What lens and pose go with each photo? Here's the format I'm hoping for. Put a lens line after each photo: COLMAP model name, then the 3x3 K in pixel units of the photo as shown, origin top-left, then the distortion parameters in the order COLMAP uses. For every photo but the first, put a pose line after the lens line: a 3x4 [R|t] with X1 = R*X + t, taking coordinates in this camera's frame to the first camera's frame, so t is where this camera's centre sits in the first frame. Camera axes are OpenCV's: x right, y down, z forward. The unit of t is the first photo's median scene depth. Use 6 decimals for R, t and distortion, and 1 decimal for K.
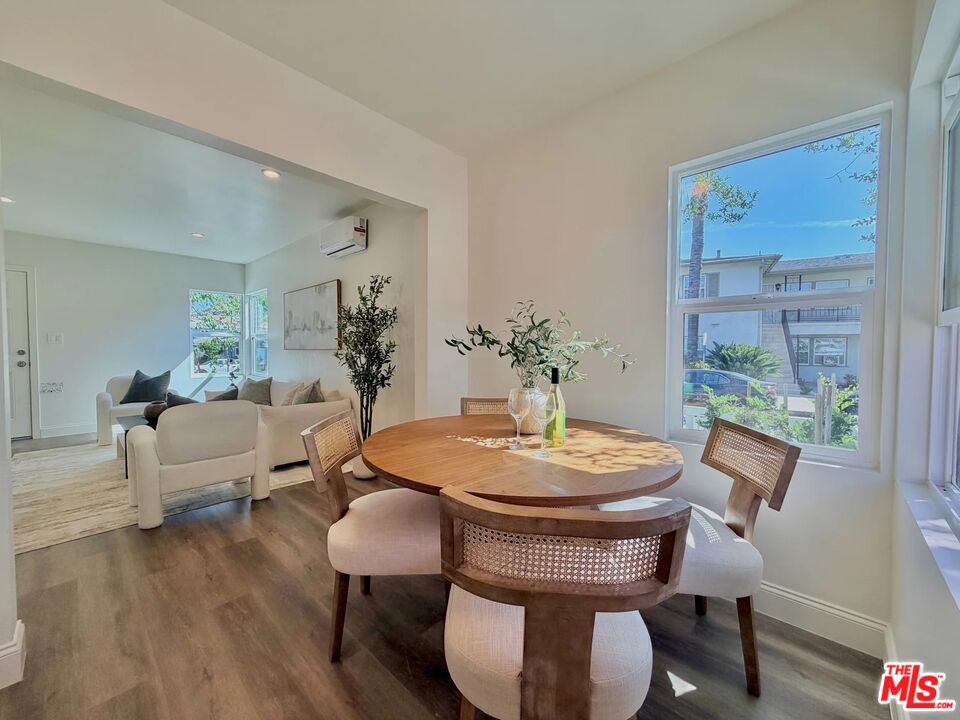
lens RADIAL K [[383.3, 0, 481.9], [0, 383.3, 361.0], [0, 0, 1]] dist [0.002505, -0.000367]
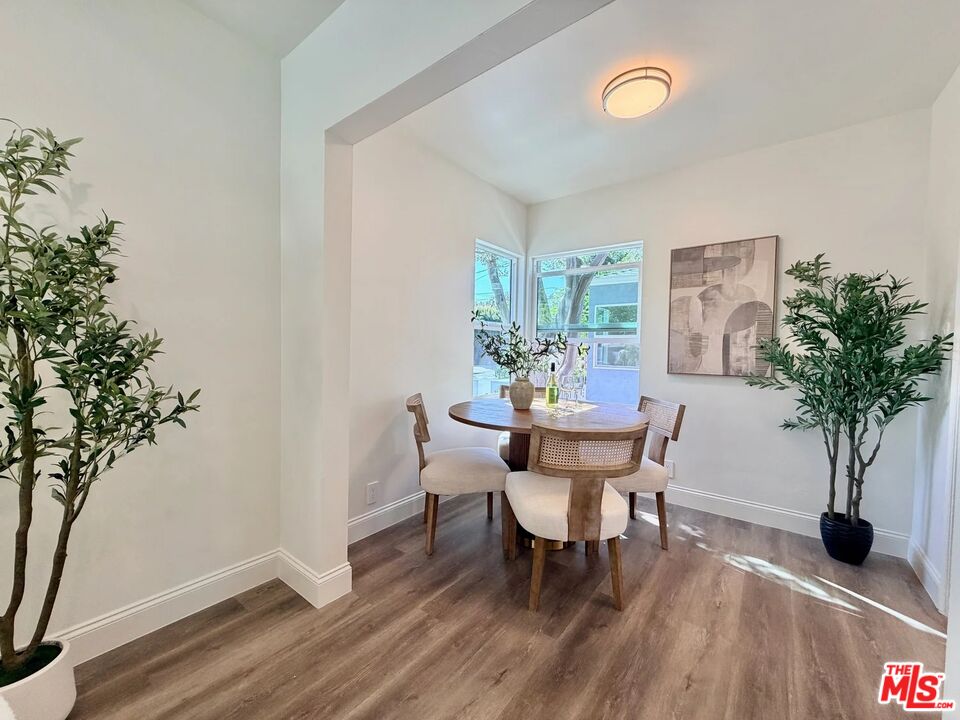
lens RADIAL K [[383.3, 0, 480.6], [0, 383.3, 363.7], [0, 0, 1]] dist [0.002505, -0.000367]
pose [[-0.092243, -0.022944, 0.995472, -0.940977], [0.029940, 0.999219, 0.025805, -0.022630], [-0.995286, 0.032185, -0.091484, 0.922608]]
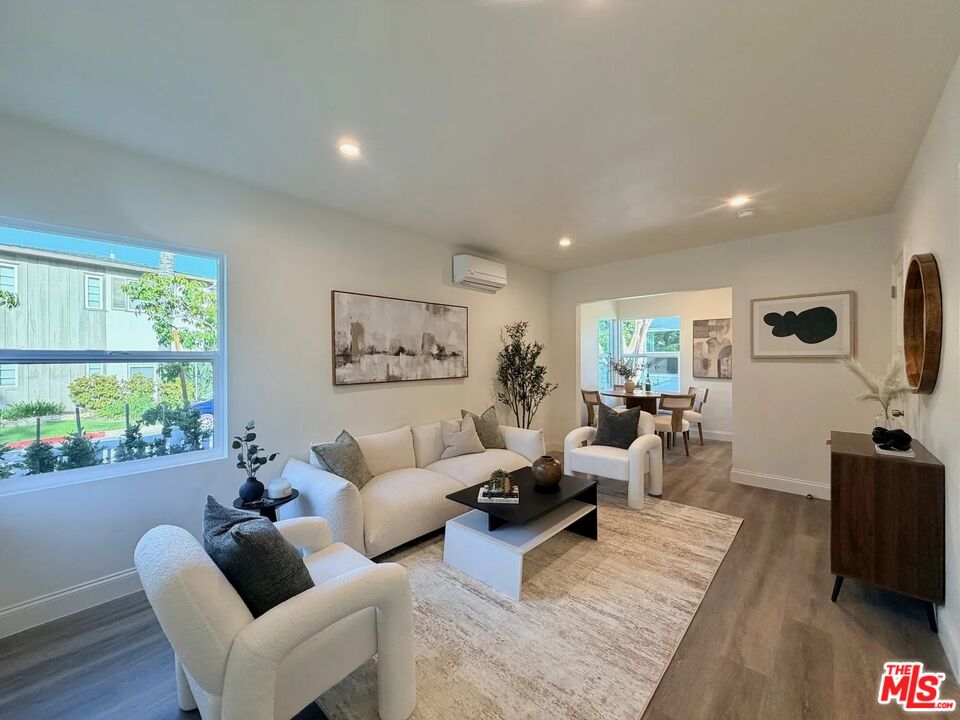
lens RADIAL K [[383.3, 0, 479.9], [0, 383.3, 355.4], [0, 0, 1]] dist [0.002505, -0.000367]
pose [[-0.003288, 0.002067, 0.999992, -2.350896], [0.041149, 0.999151, -0.001930, -0.139270], [-0.999148, 0.041142, -0.003370, 1.653610]]
